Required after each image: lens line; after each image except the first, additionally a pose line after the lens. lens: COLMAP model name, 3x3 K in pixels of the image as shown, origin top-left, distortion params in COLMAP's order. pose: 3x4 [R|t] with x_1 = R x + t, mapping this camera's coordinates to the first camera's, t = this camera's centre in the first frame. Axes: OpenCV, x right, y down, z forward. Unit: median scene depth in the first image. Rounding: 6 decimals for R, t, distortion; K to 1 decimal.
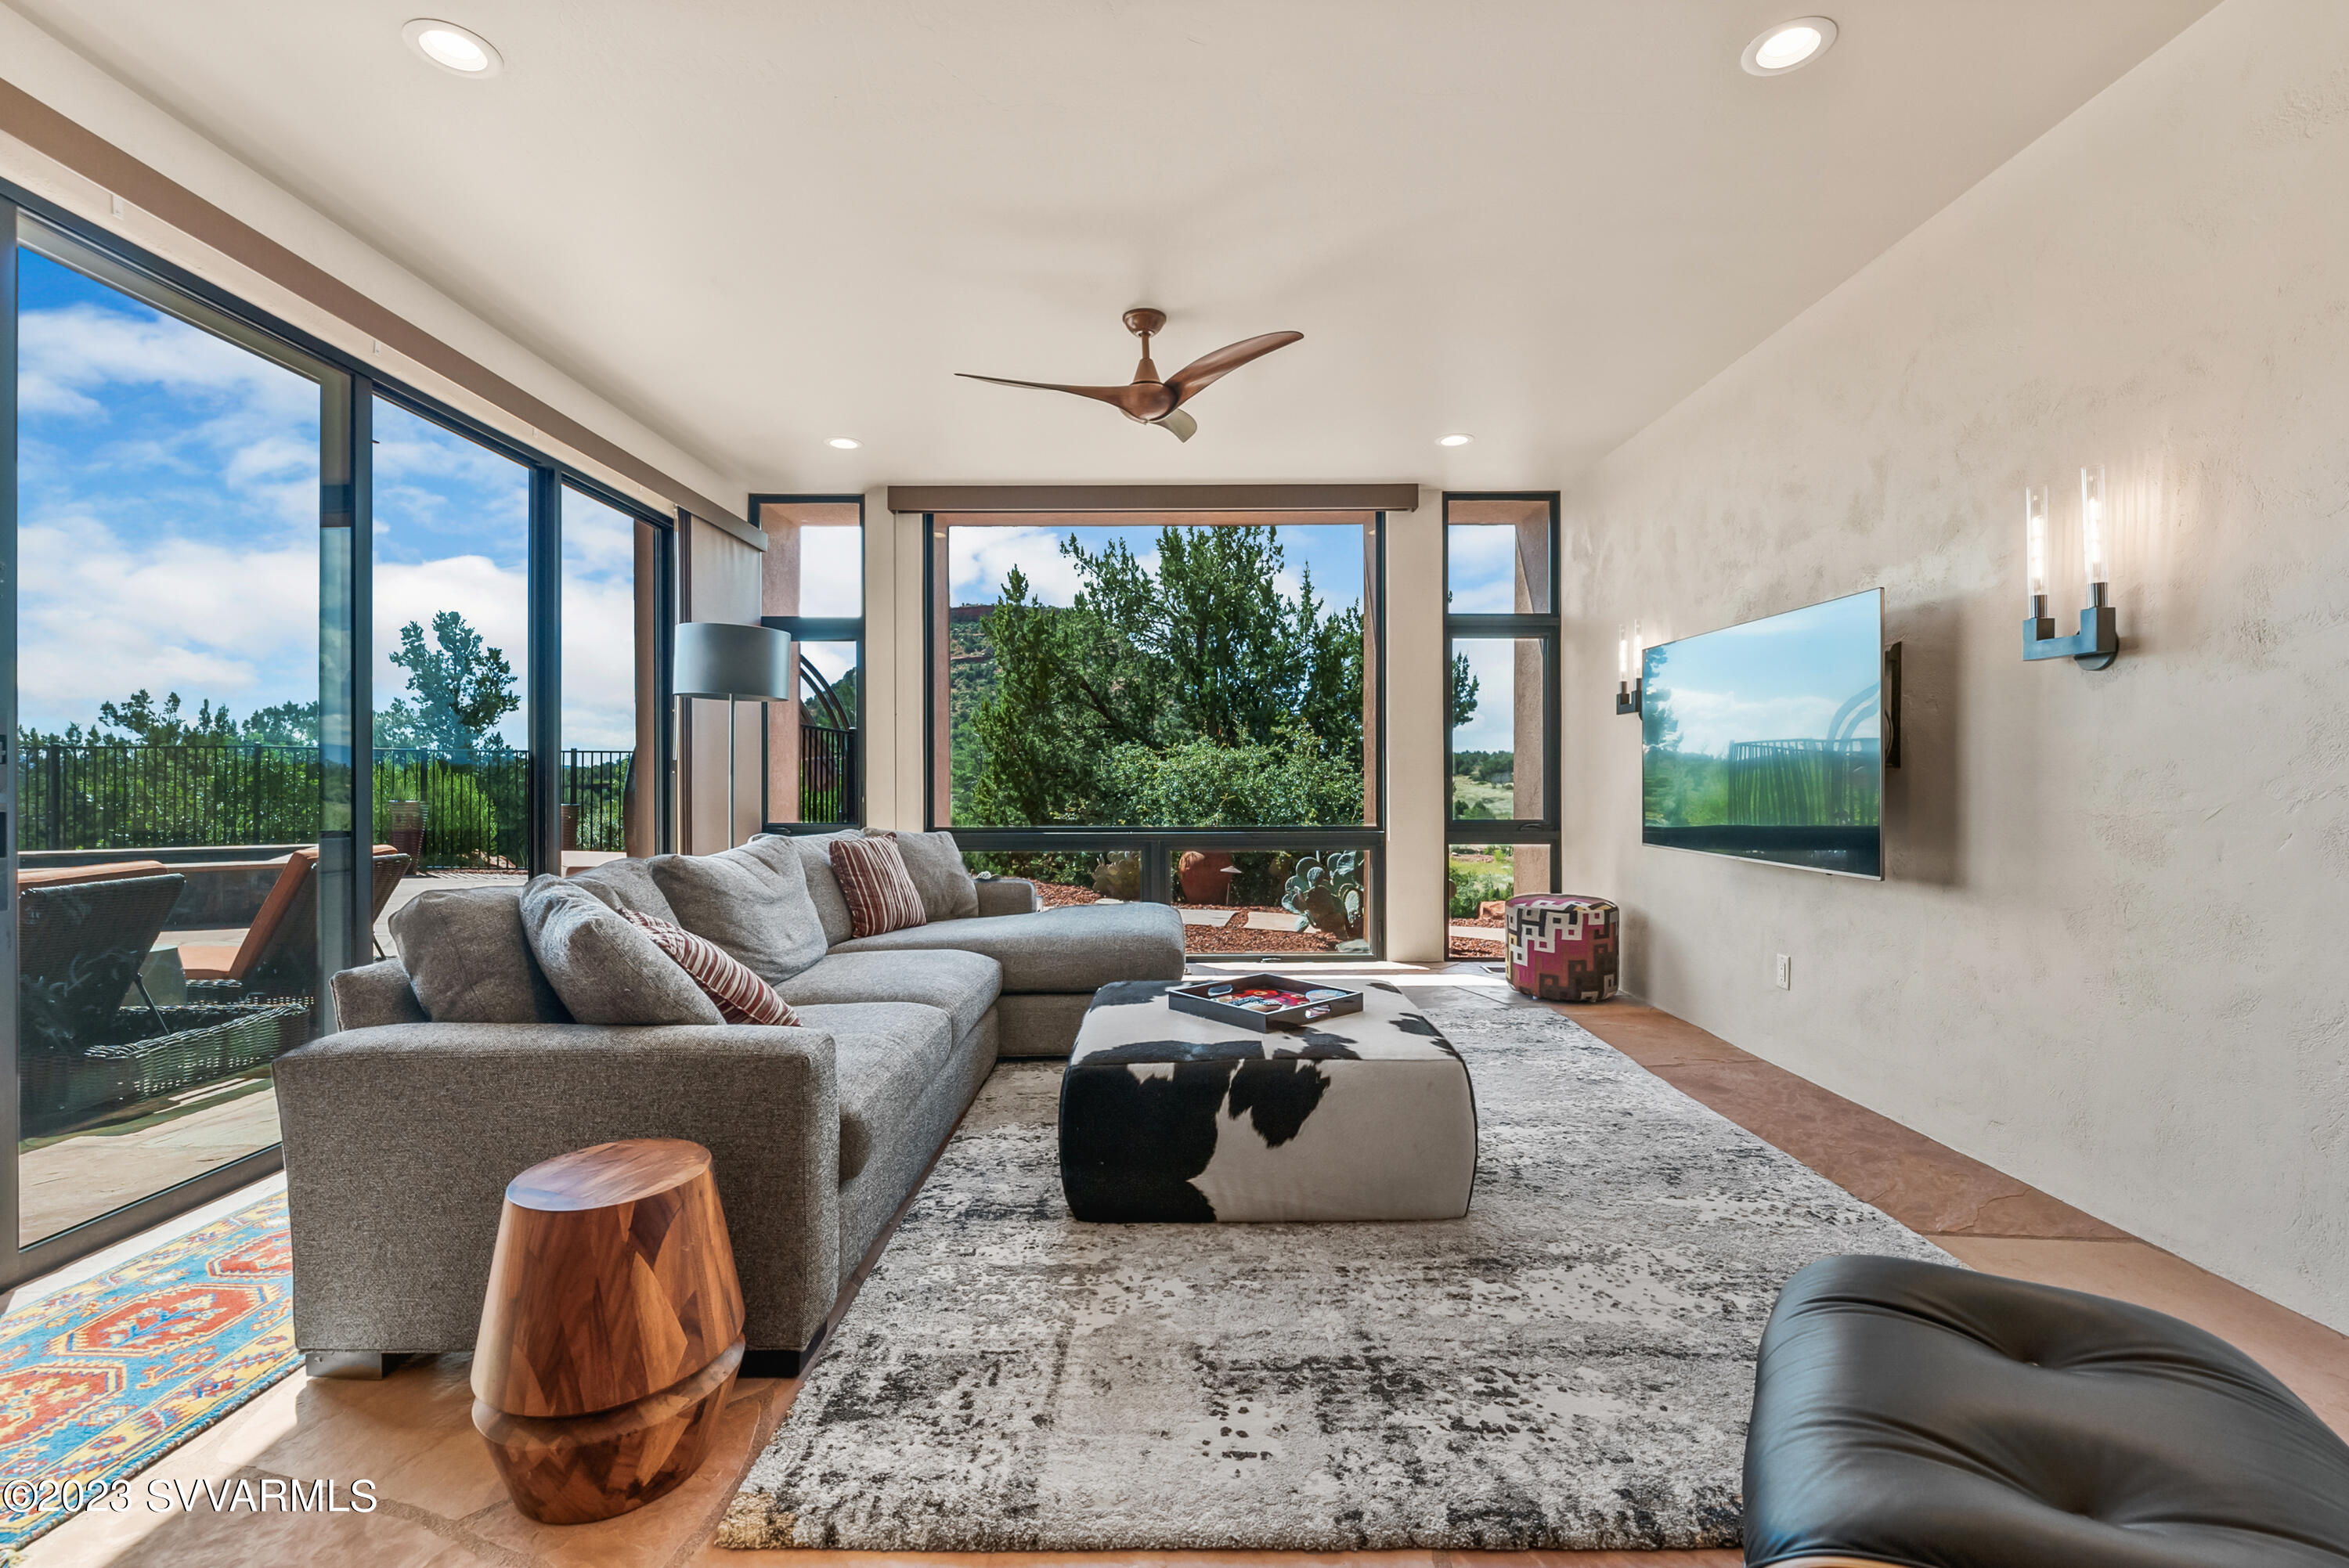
lens RADIAL K [[1011.6, 0, 1220.2], [0, 1011.6, 765.1], [0, 0, 1]] dist [-0.000925, -0.000120]
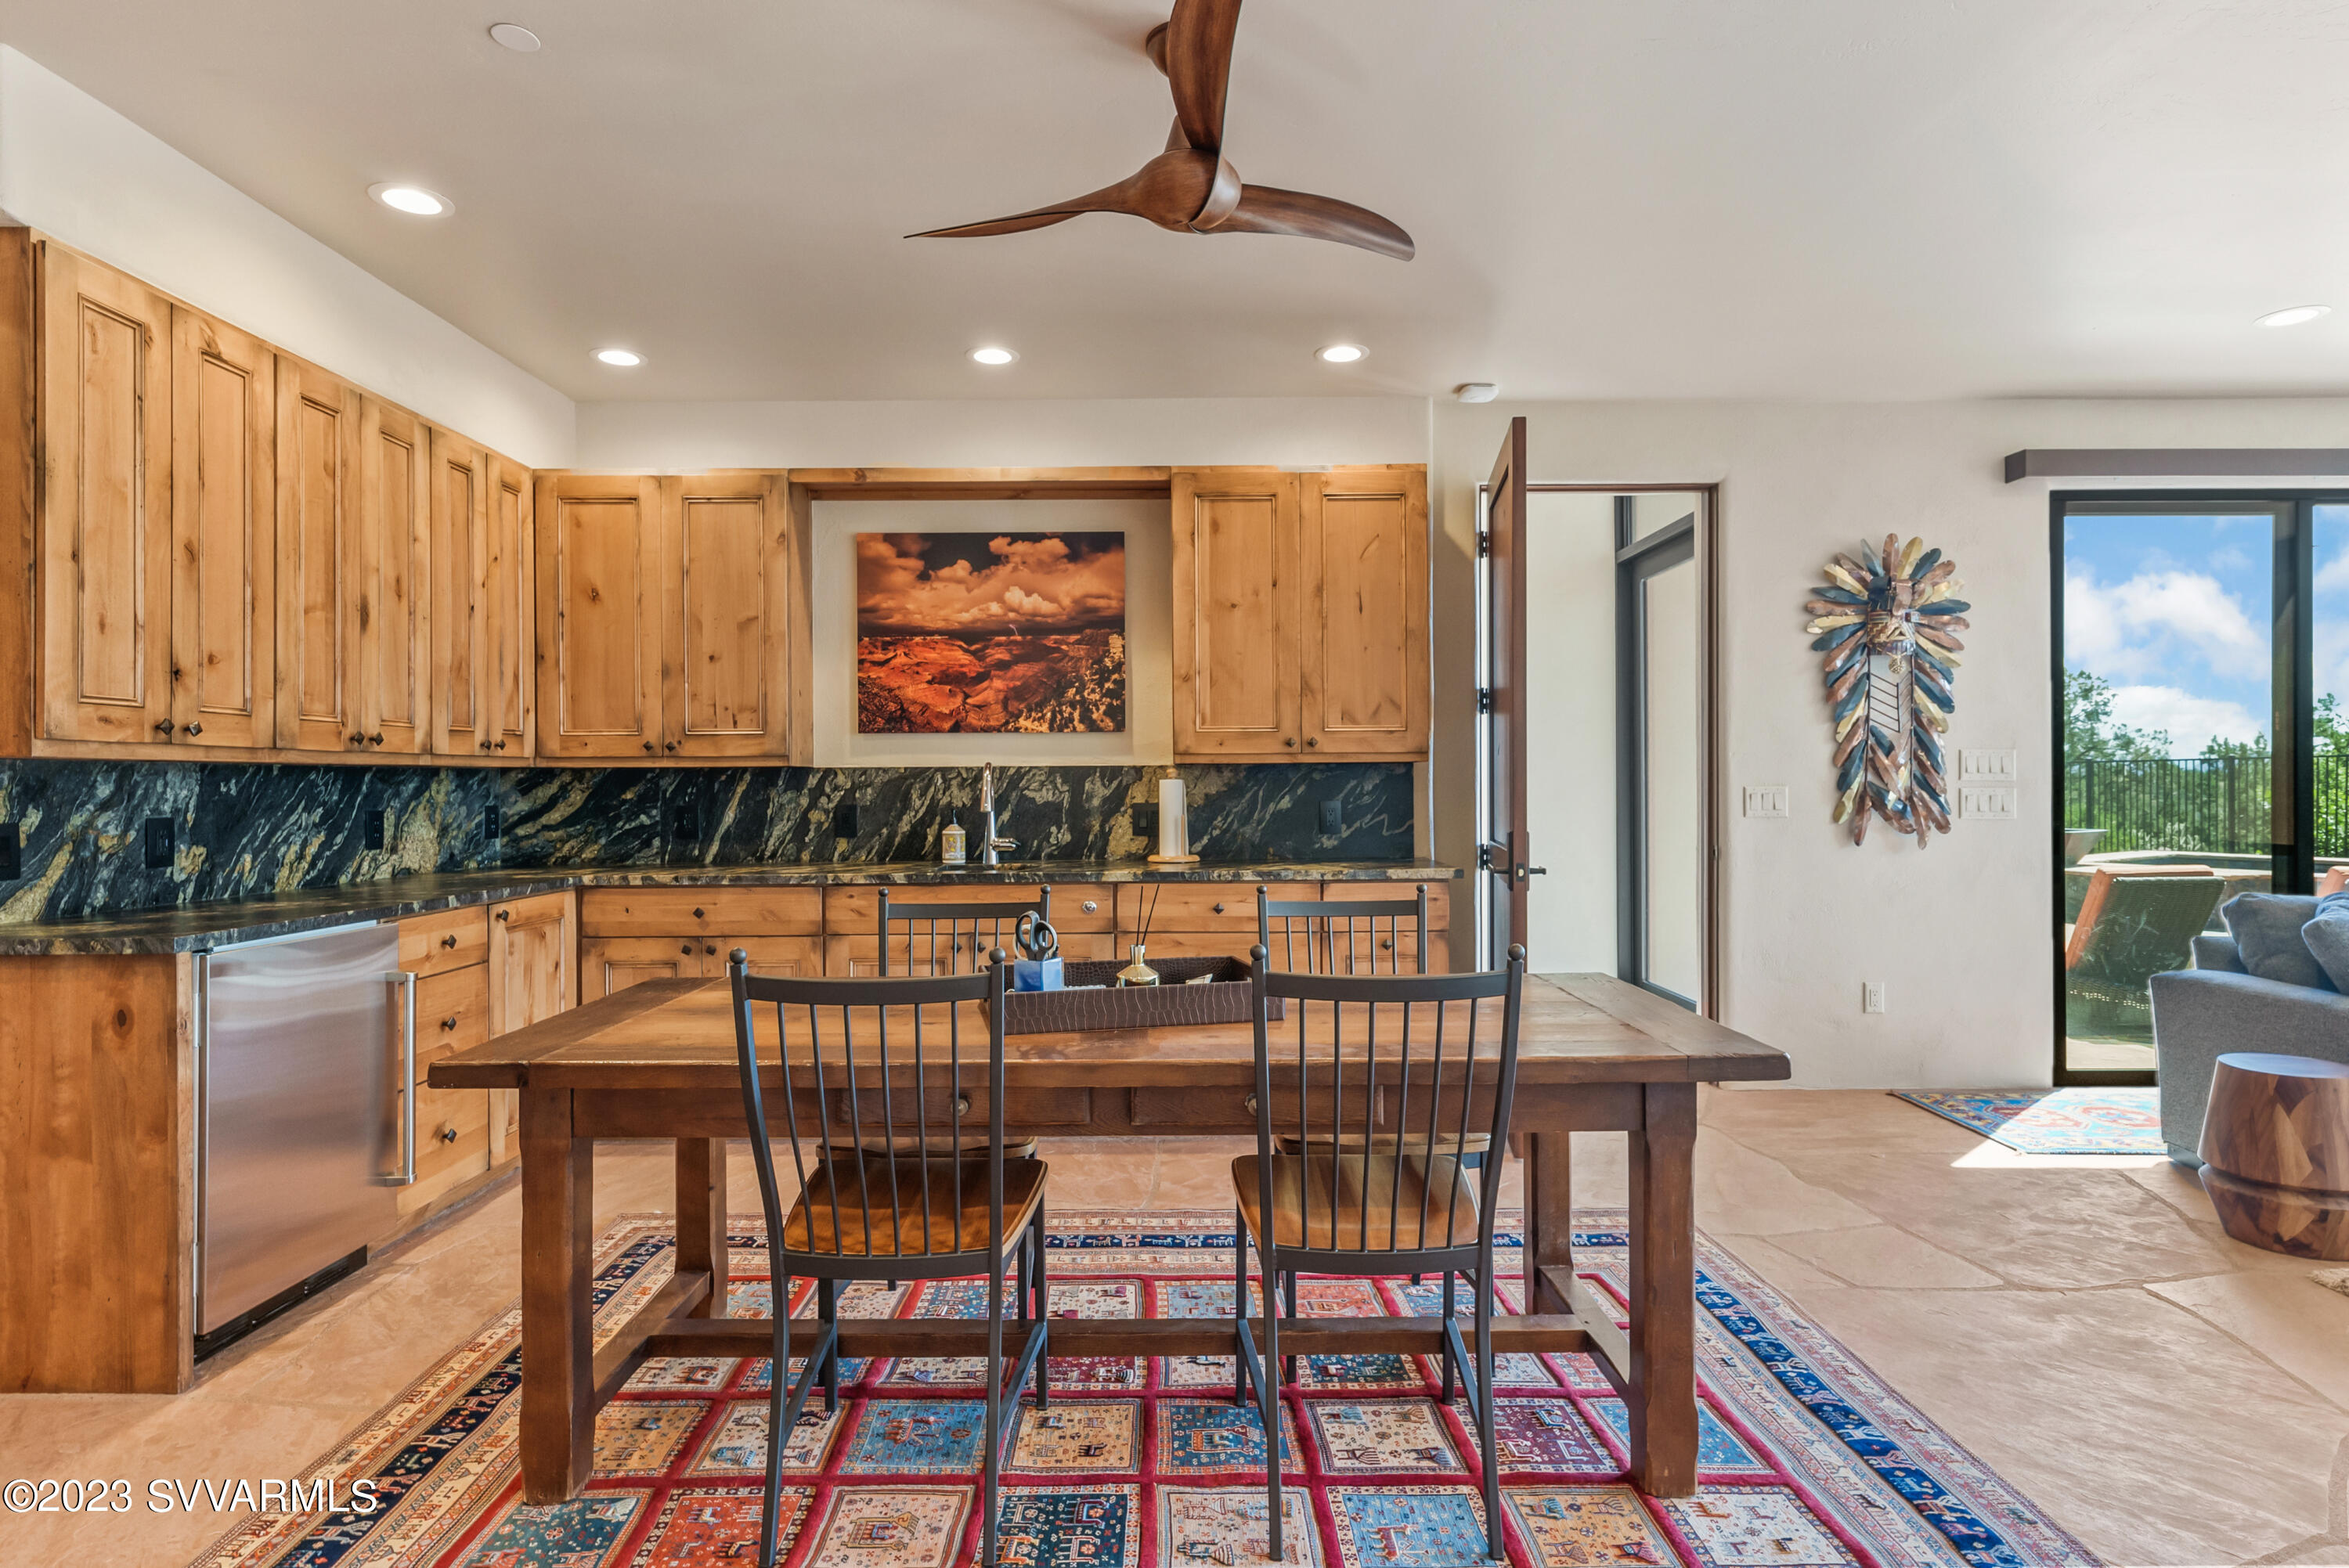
lens RADIAL K [[1209.4, 0, 1176.7], [0, 1209.4, 780.5], [0, 0, 1]] dist [0.001143, 0.000555]
pose [[-0.028455, 0.002750, -0.999591, 1.147621], [0.012503, 0.999919, 0.002395, -0.074570], [0.999517, -0.012430, -0.028487, -0.608845]]
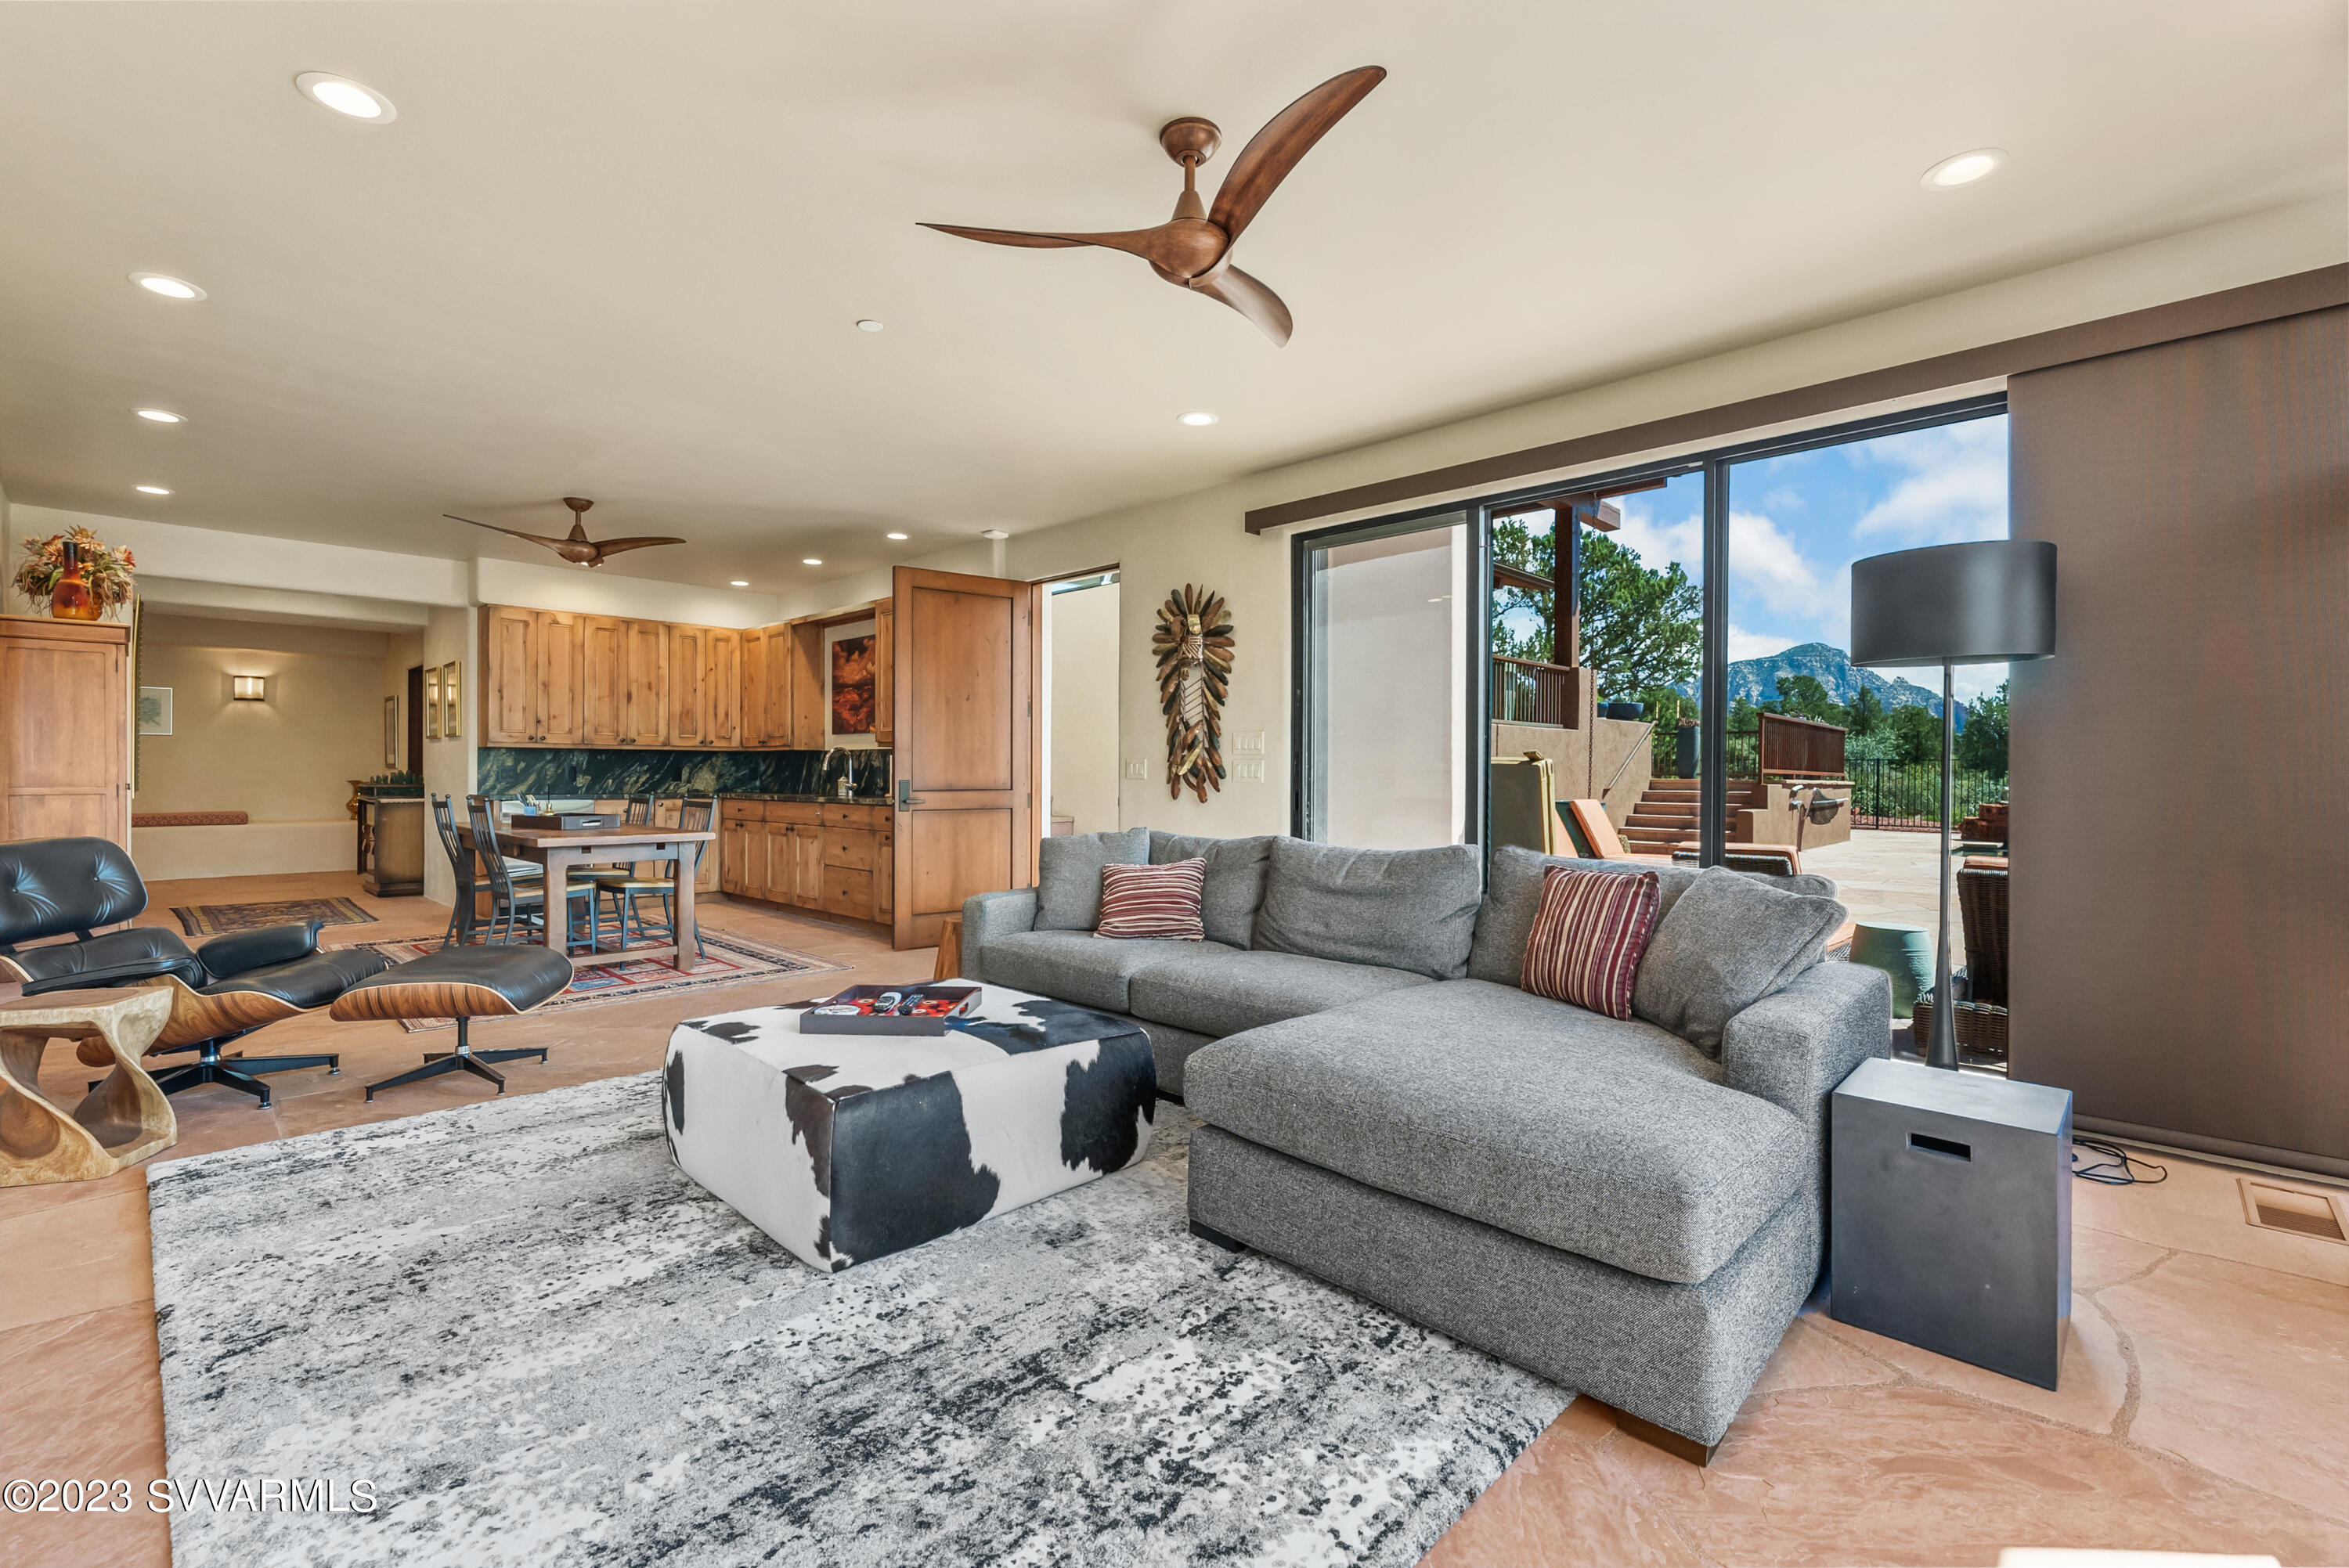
lens RADIAL K [[1011.6, 0, 1174.6], [0, 1011.6, 772.2], [0, 0, 1]] dist [-0.000925, -0.000120]
pose [[-0.719859, 0.000917, -0.694120, 0.743267], [0.002449, 0.999996, -0.001219, -0.005400], [0.694116, -0.002578, -0.719859, 2.620123]]
